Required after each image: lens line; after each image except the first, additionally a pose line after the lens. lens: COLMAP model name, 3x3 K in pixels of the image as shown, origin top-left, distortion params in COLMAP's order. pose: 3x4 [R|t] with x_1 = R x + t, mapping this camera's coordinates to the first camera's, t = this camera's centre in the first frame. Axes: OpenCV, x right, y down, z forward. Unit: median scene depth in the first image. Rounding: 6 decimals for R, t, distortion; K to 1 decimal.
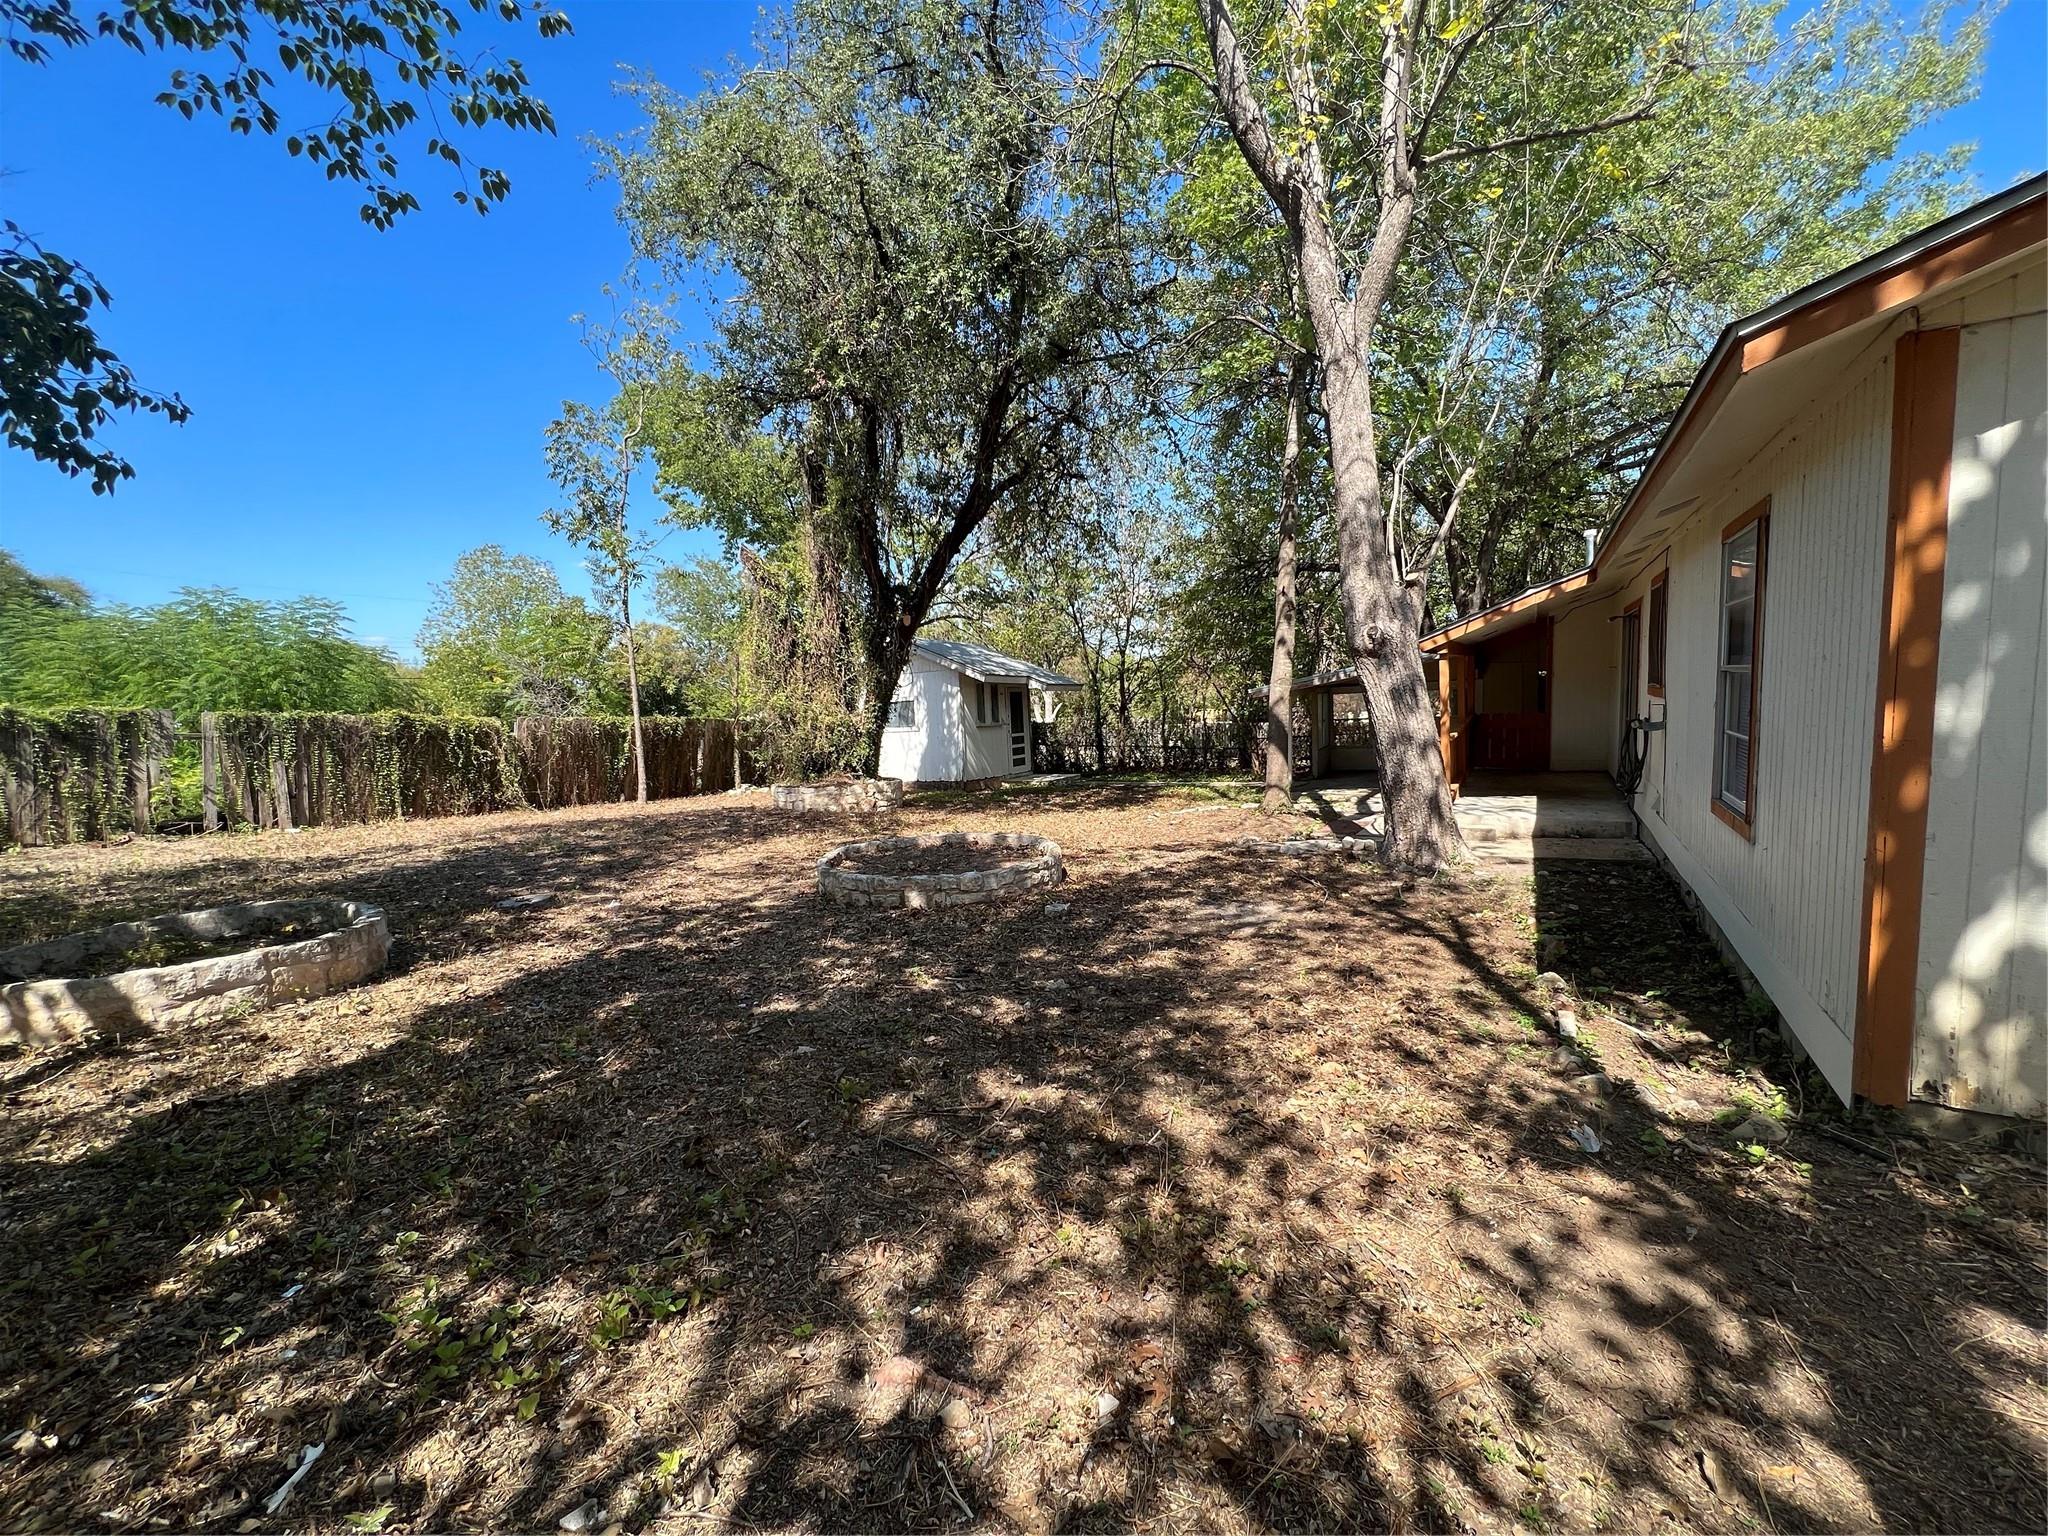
lens RADIAL K [[835.7, 0, 1017.2], [0, 835.7, 770.5], [0, 0, 1]] dist [0.000901, 0.000659]
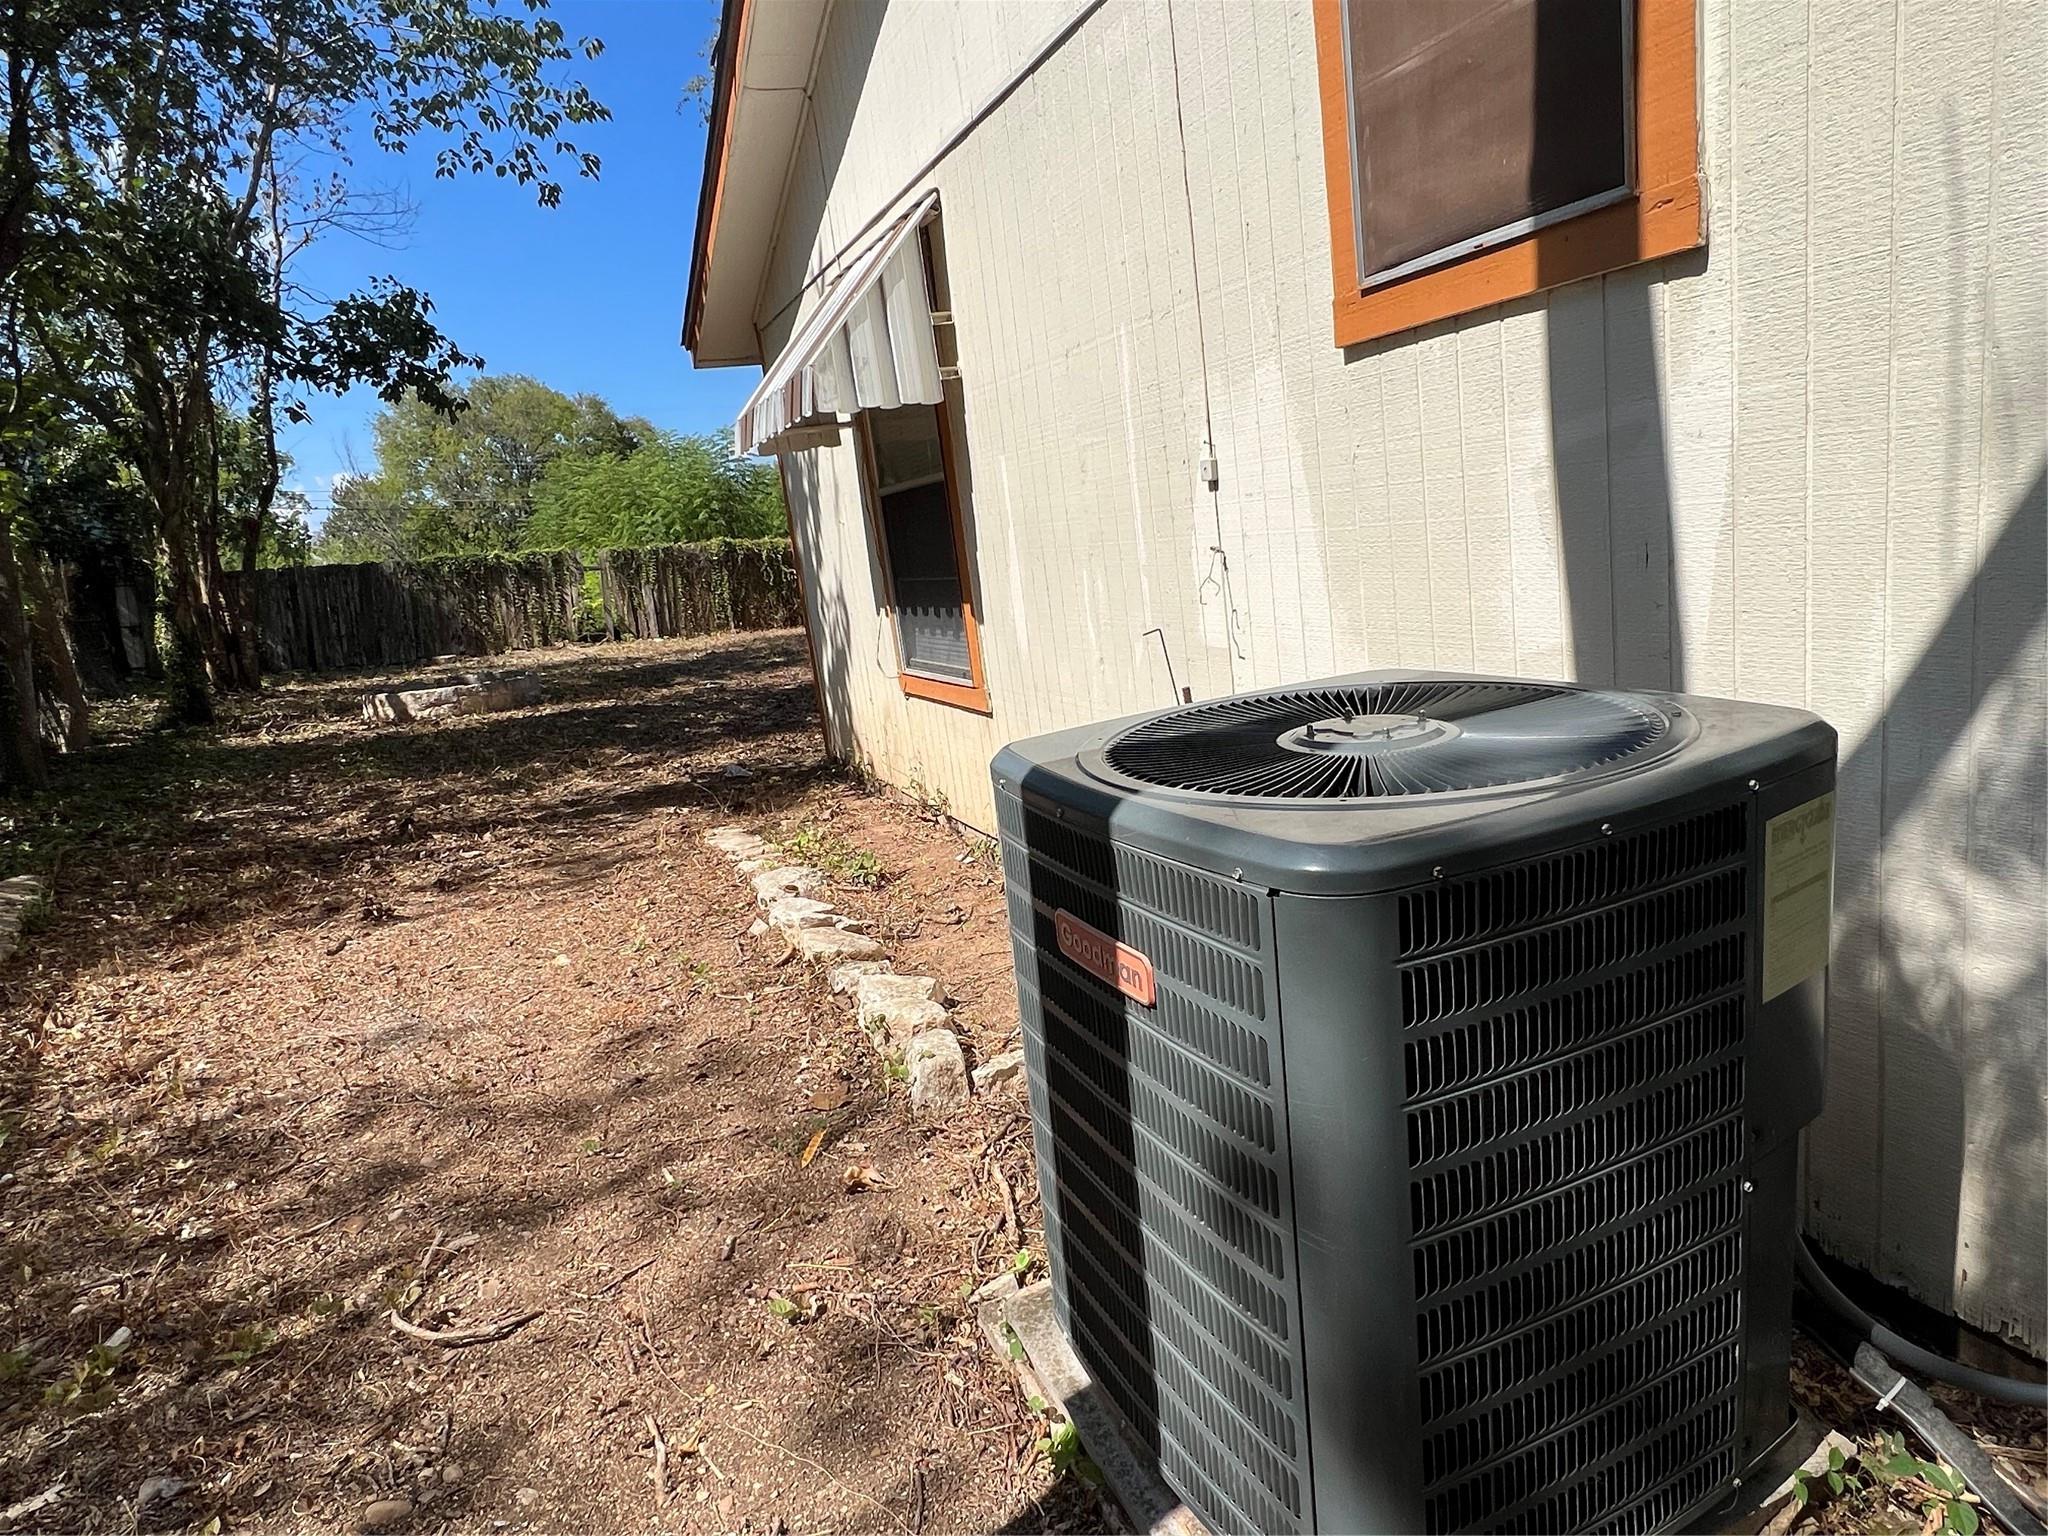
lens RADIAL K [[1247.3, 0, 1034.5], [0, 1247.3, 766.4], [0, 0, 1]] dist [-0.026289, 0.024672]
pose [[0.820522, 0.055122, -0.568951, 0.728671], [0.032422, 0.989249, 0.142600, 0.012177], [0.570695, -0.135453, 0.809914, -0.233120]]
